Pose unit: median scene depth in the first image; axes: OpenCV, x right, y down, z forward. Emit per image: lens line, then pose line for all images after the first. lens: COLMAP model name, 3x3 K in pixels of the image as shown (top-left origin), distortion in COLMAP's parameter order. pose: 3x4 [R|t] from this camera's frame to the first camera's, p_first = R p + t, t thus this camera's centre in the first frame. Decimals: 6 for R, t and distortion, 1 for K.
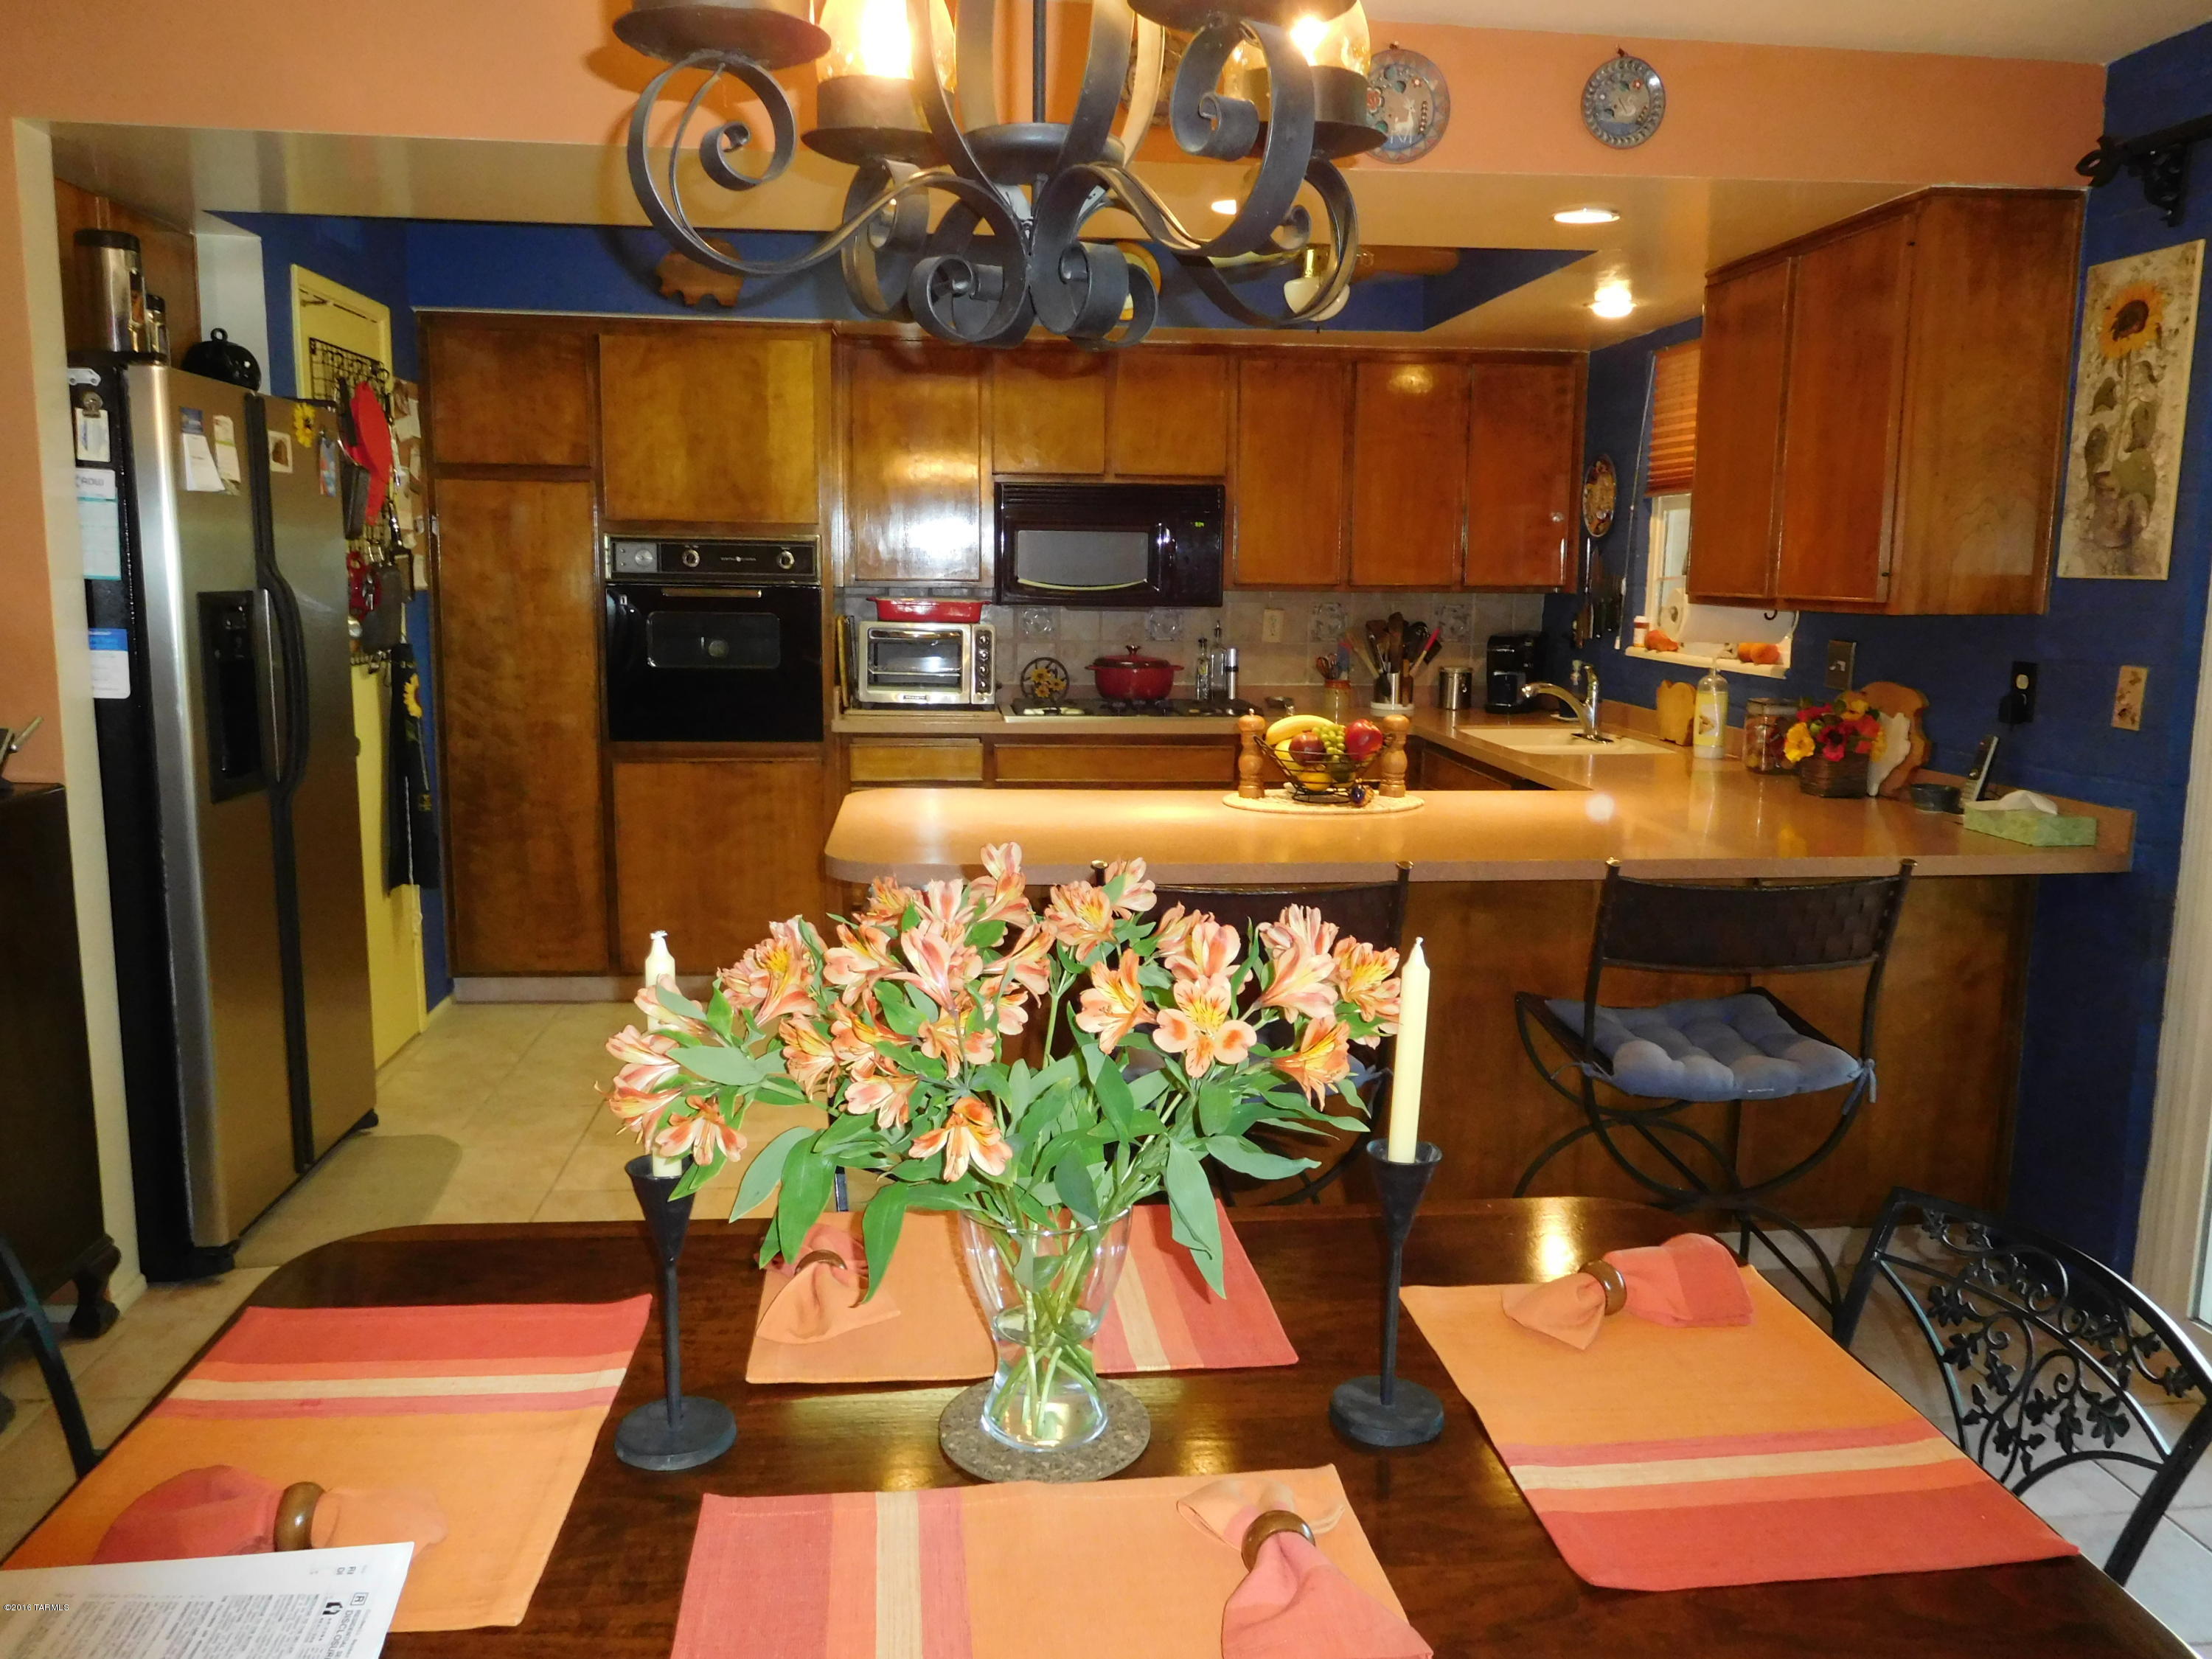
lens RADIAL K [[1580.2, 0, 1106.0], [0, 1580.2, 829.5], [0, 0, 1]] dist [-0.004275, -0.023727]
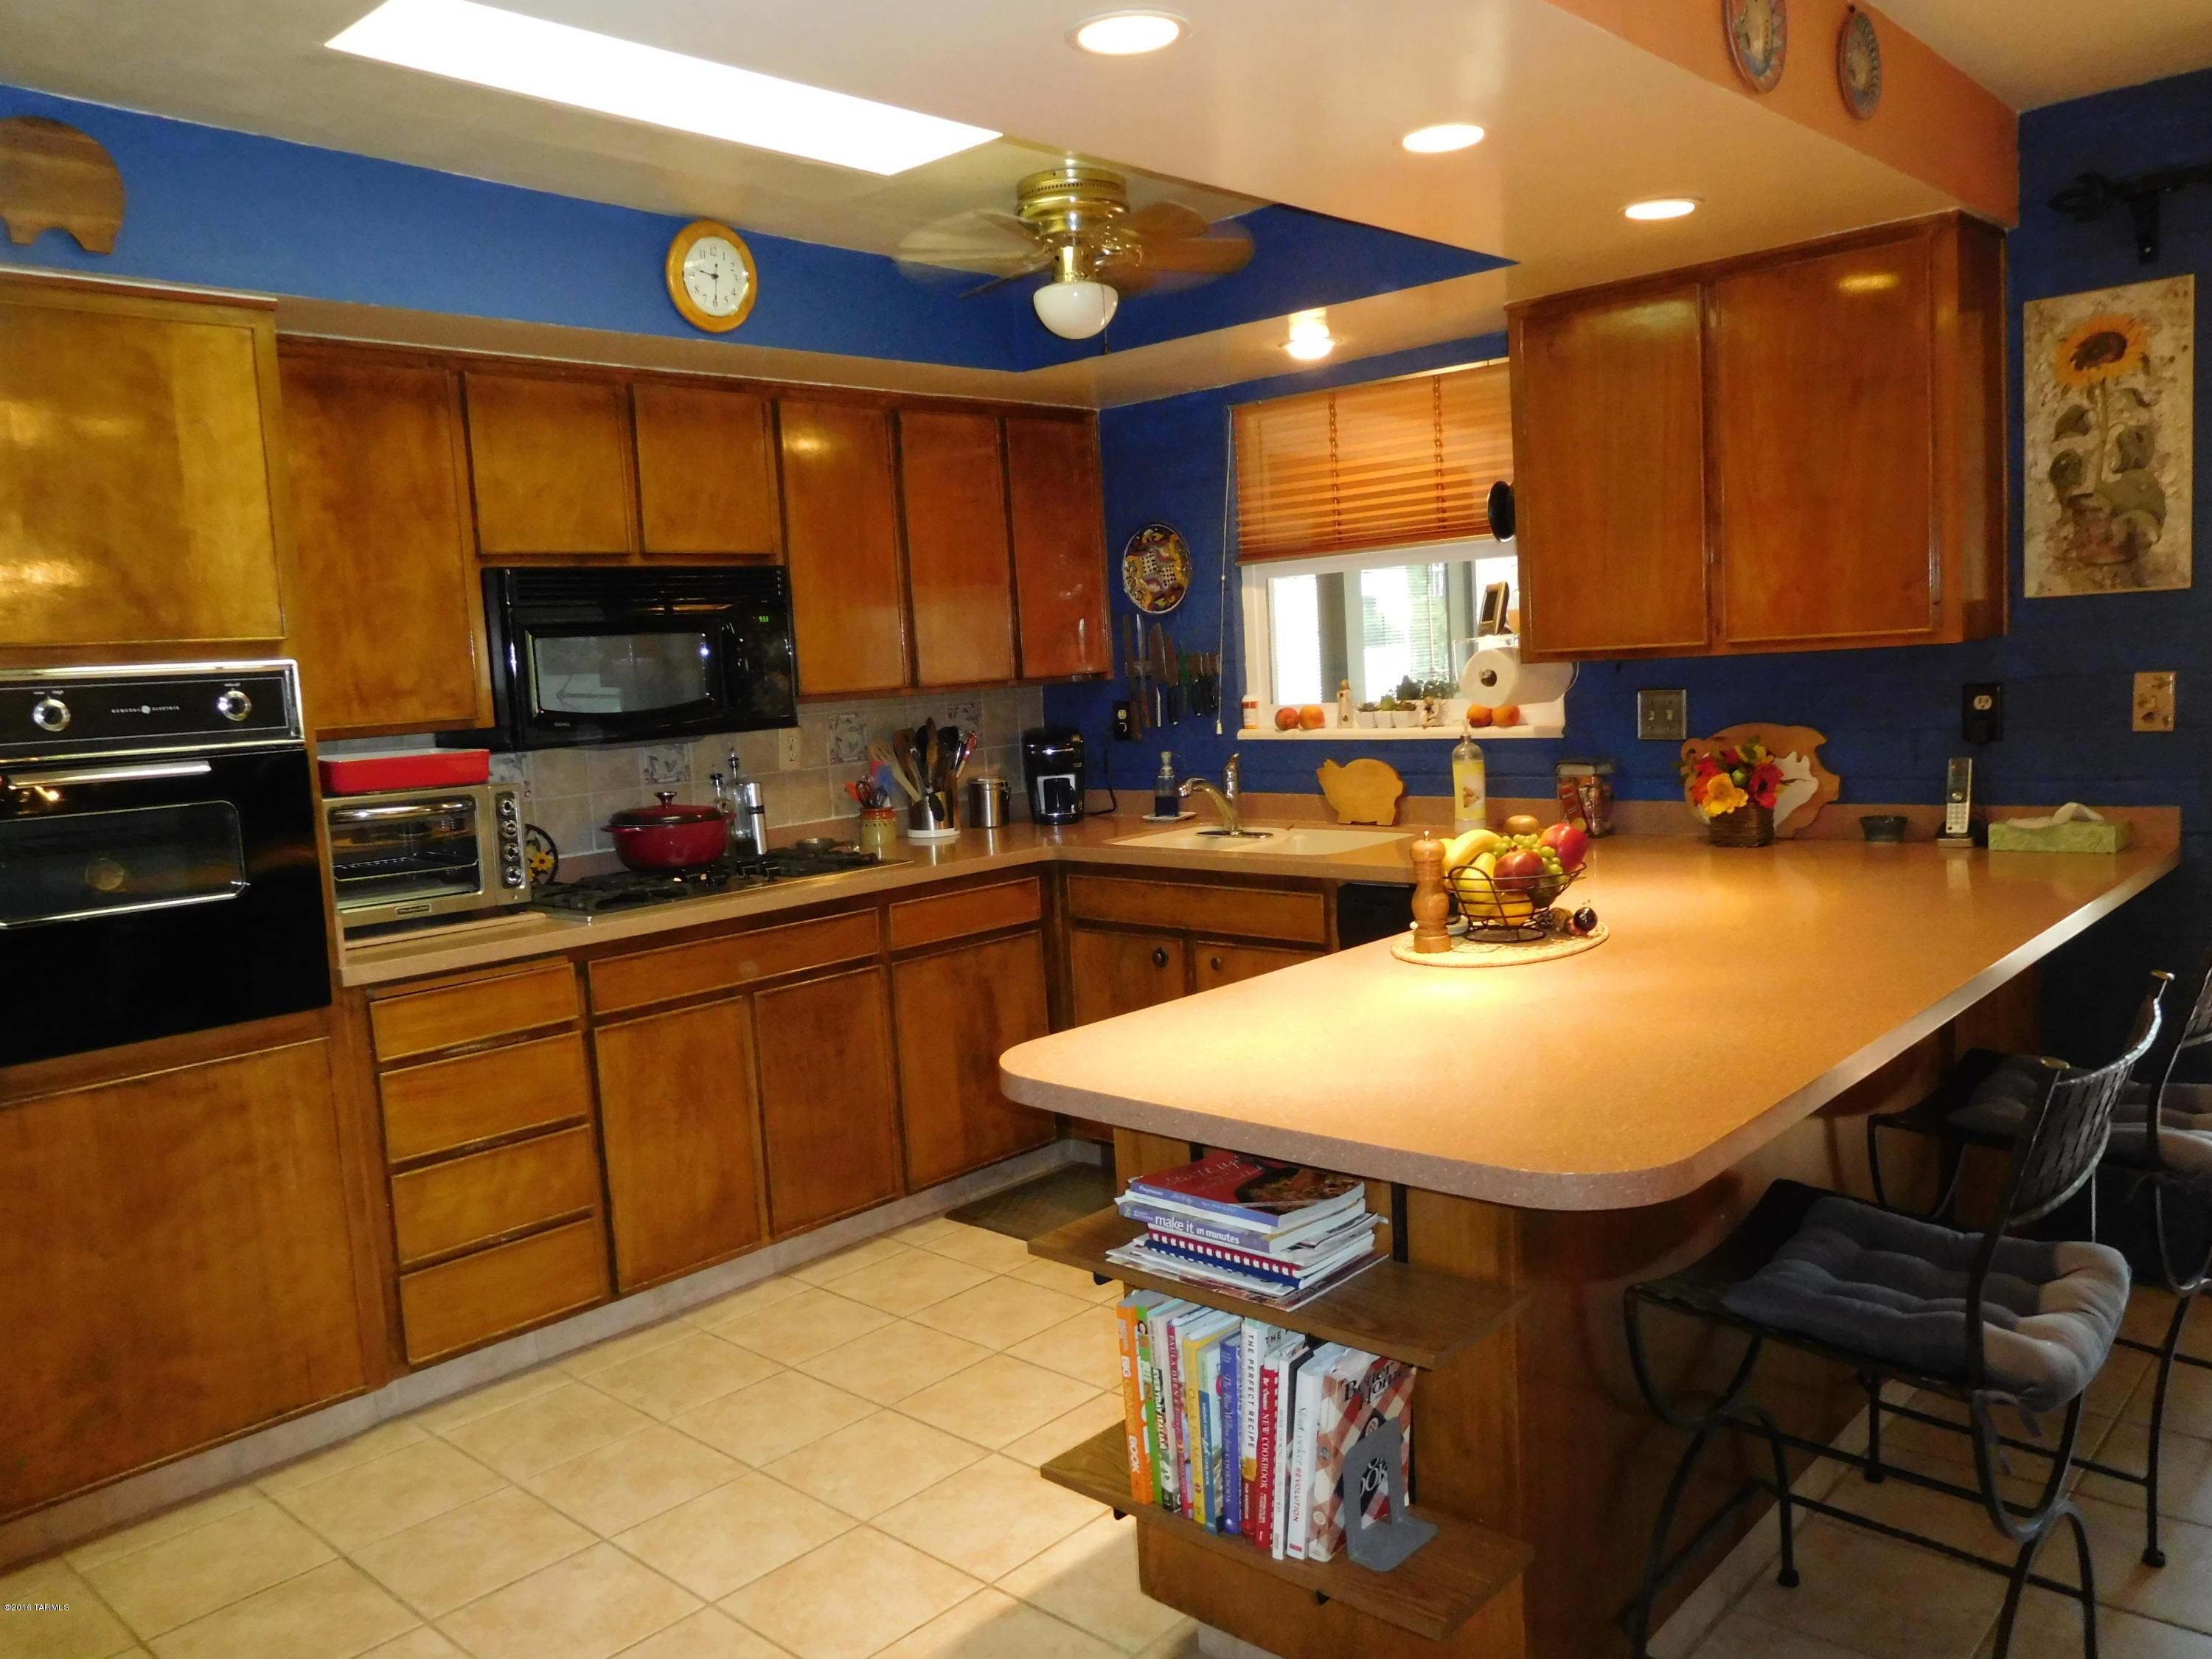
lens RADIAL K [[1640.6, 0, 1100.3], [0, 1640.6, 816.2], [0, 0, 1]] dist [-0.004348, -0.003391]
pose [[0.761681, -0.120919, 0.636569, -0.580219], [0.174554, 0.984405, -0.021869, -0.104737], [-0.623997, 0.127773, 0.770909, 0.585121]]
